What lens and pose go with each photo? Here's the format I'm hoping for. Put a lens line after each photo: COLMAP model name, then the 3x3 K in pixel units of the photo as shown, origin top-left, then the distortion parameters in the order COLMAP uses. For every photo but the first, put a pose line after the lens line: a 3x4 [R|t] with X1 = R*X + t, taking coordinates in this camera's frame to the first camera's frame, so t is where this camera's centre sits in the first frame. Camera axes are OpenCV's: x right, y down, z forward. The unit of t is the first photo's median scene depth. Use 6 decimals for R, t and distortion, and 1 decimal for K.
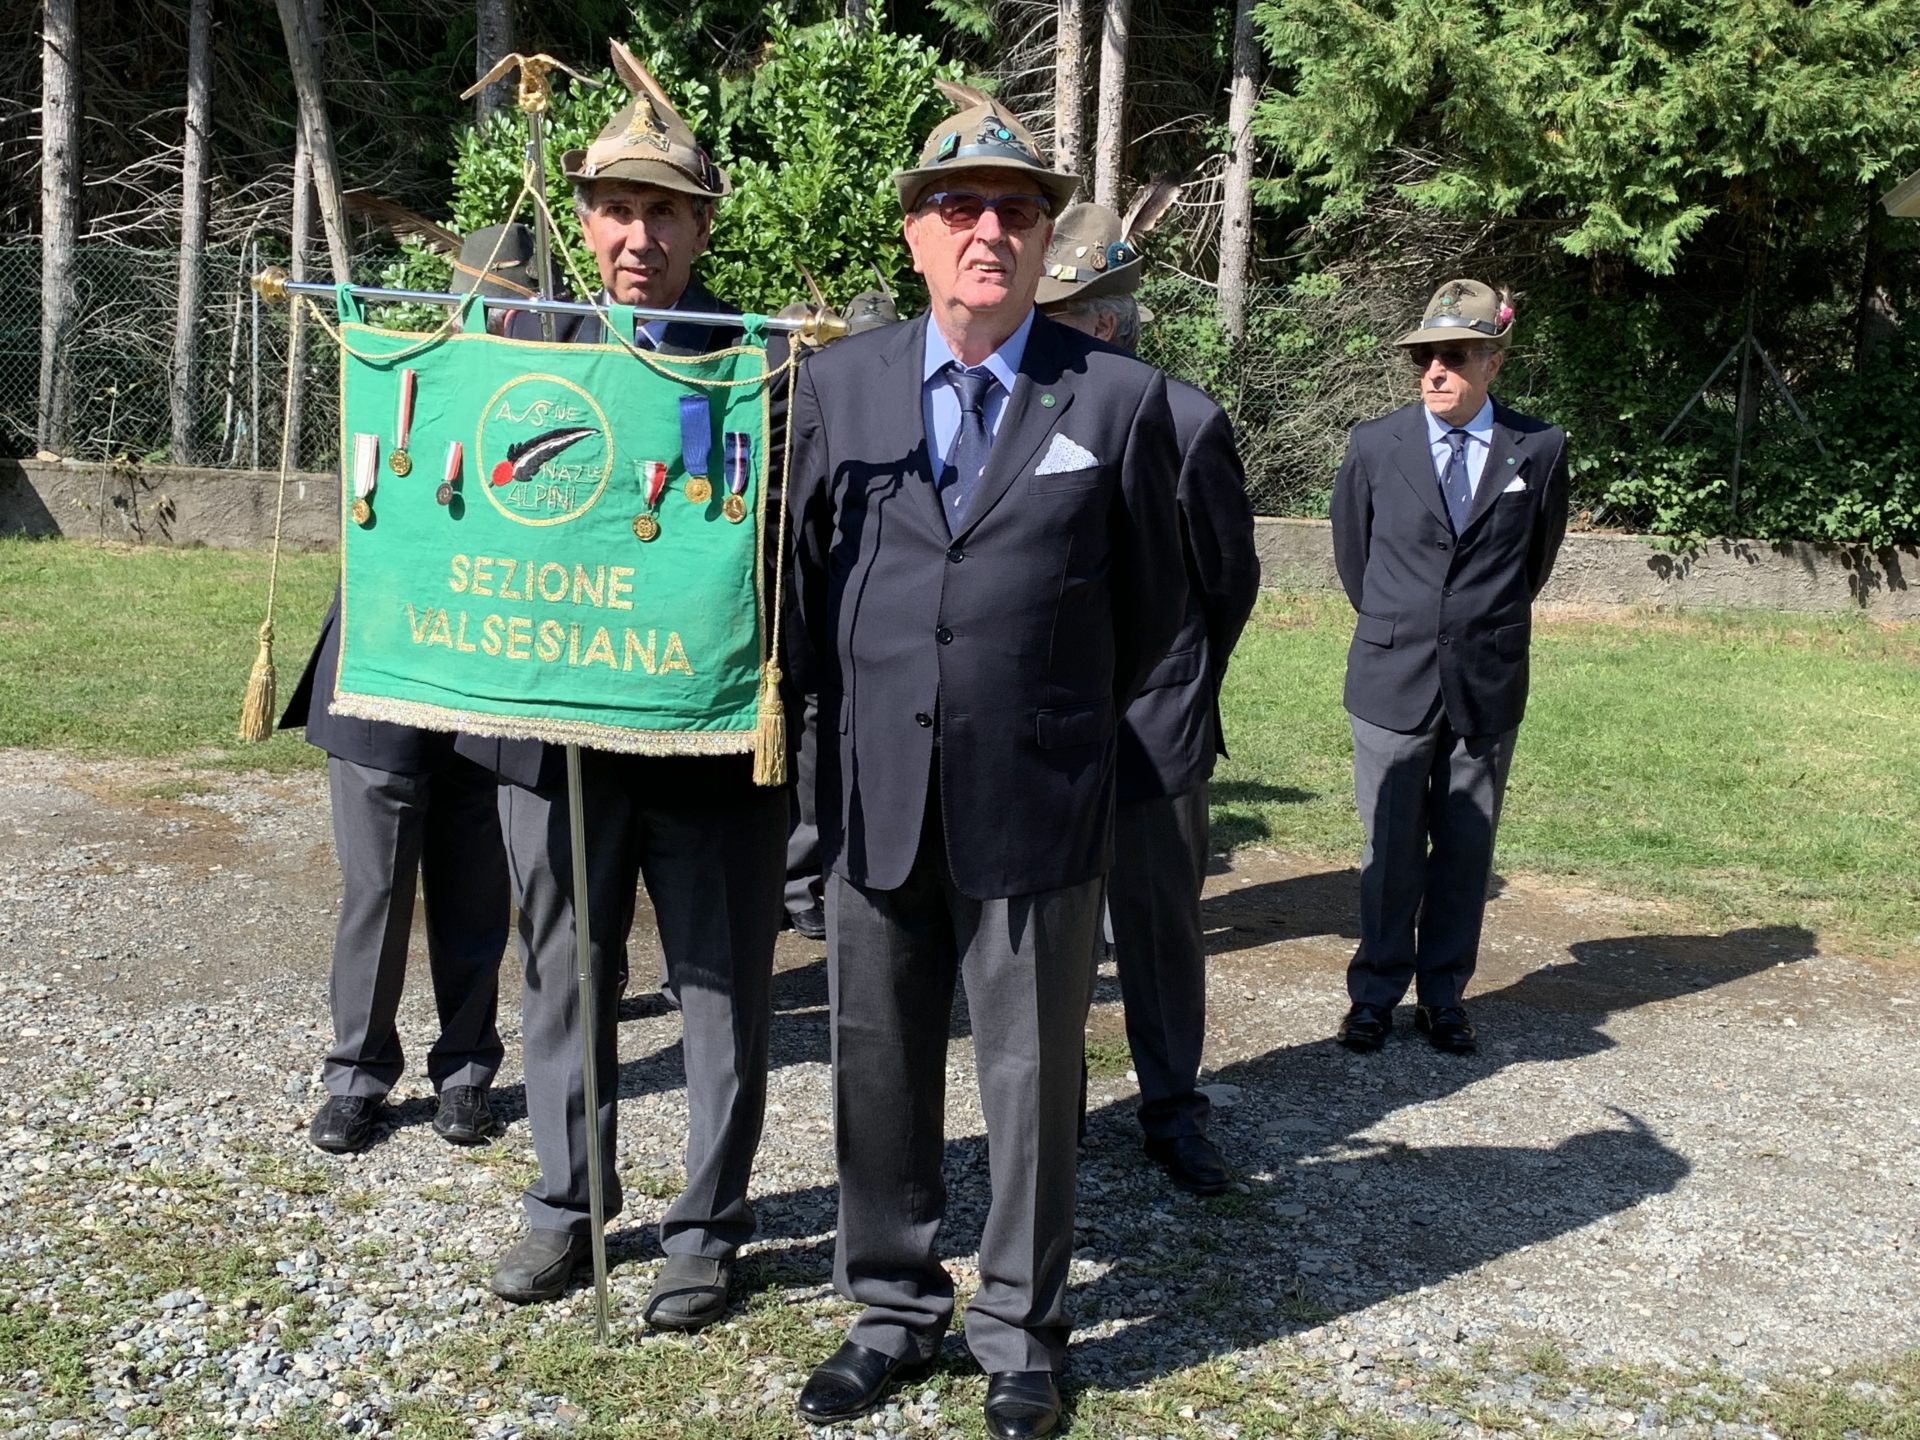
lens RADIAL K [[2371.3, 0, 951.5], [0, 2371.3, 713.9], [0, 0, 1]] dist [0.015867, 0.000000]
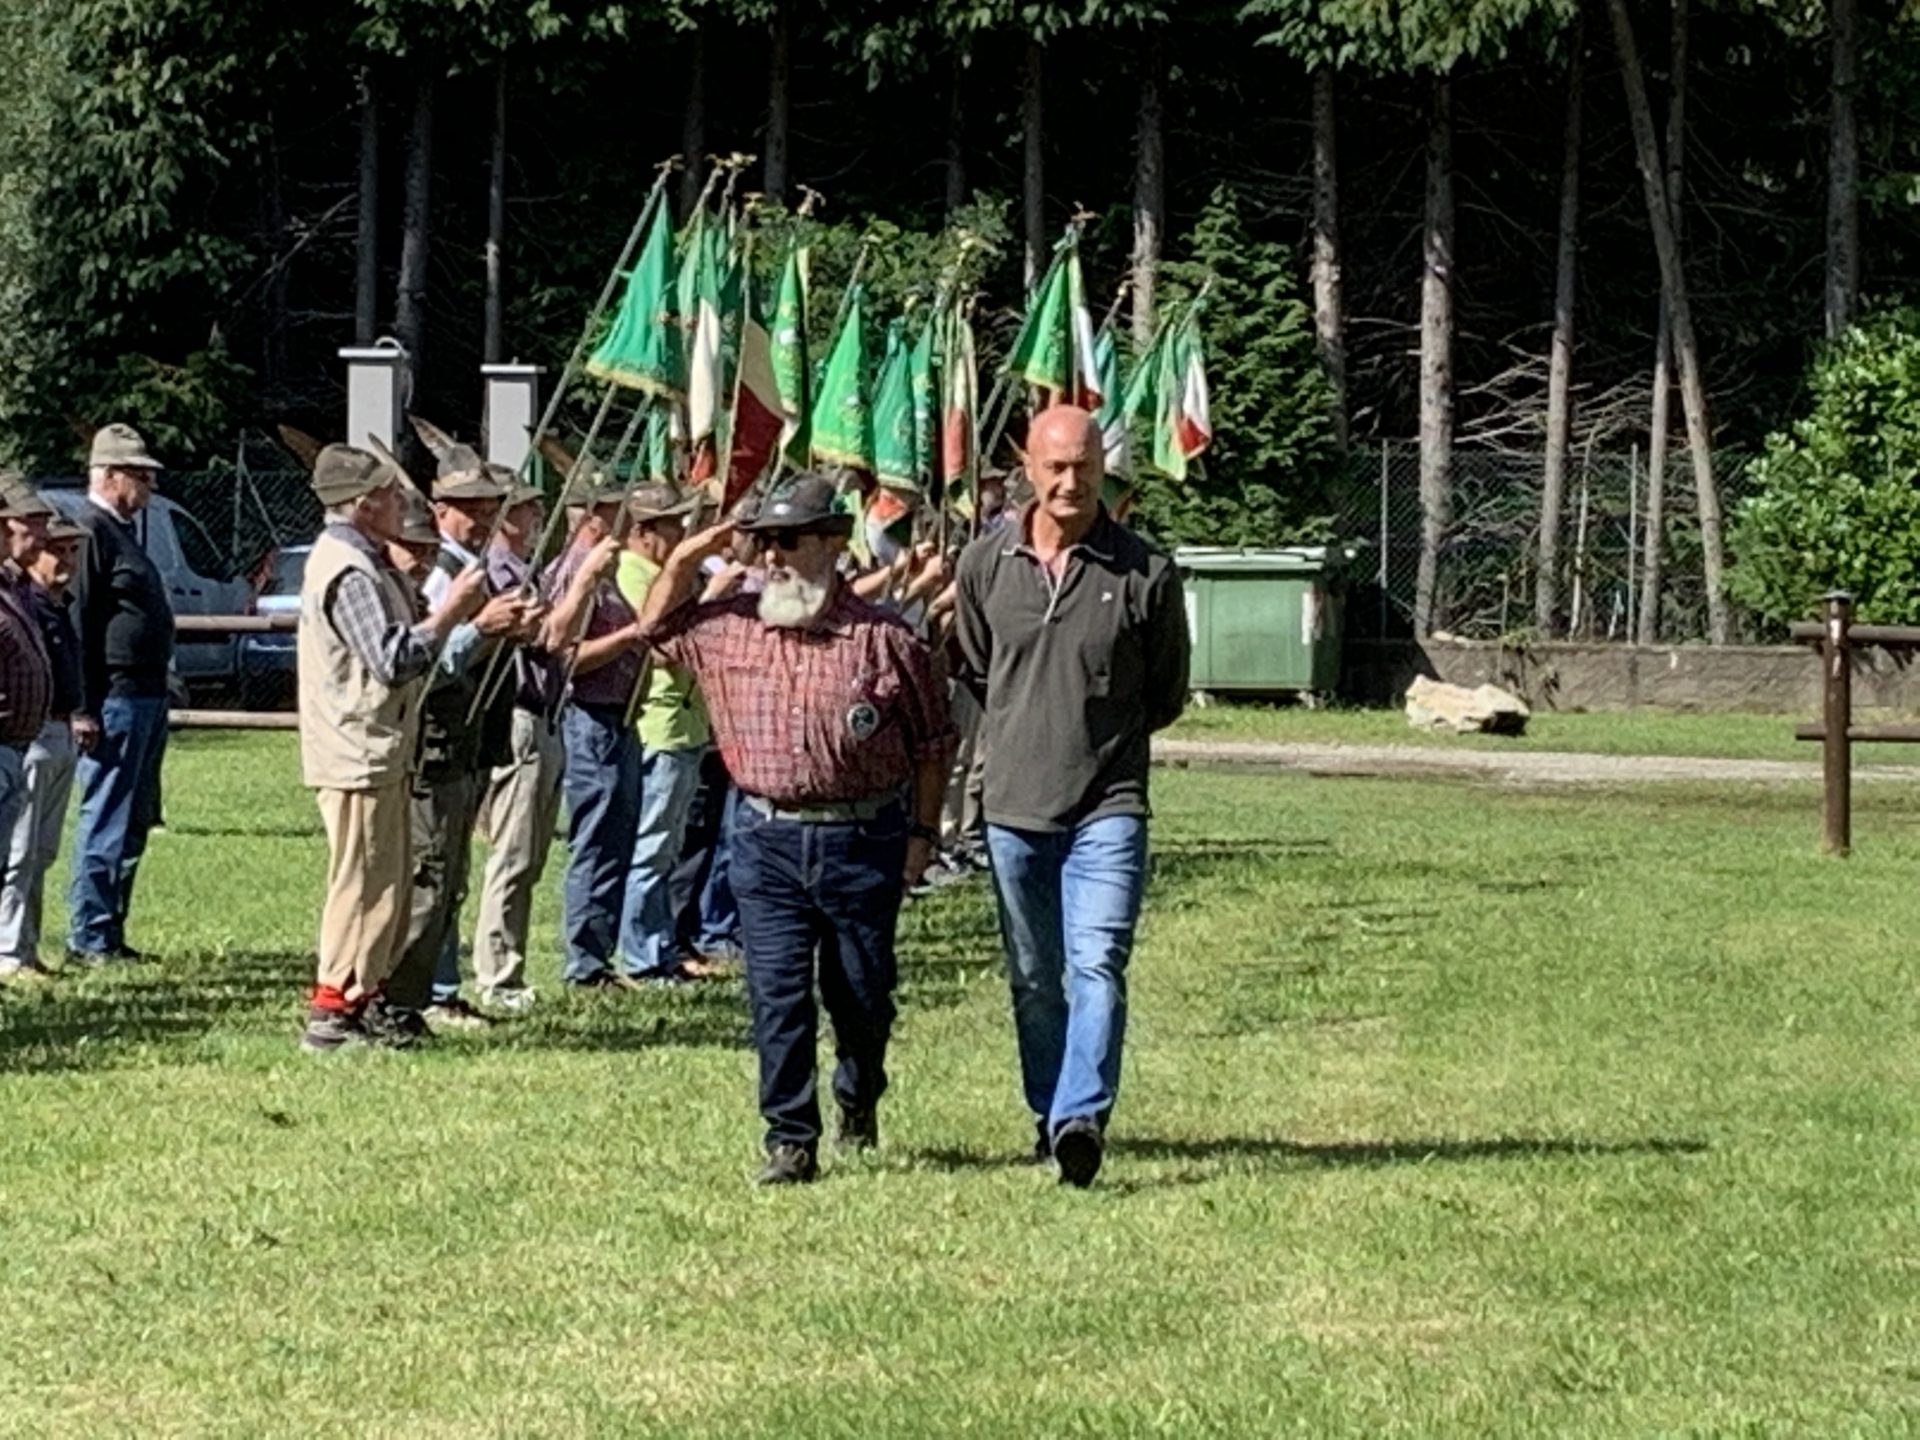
lens RADIAL K [[7180.9, 0, 944.5], [0, 7180.9, 711.5], [0, 0, 1]] dist [0.146525, 0.000000]
pose [[0.982186, -0.019932, -0.186850, 0.022396], [-0.002417, 0.992936, -0.118628, 0.323696], [0.187895, 0.116967, 0.975200, -2.304474]]
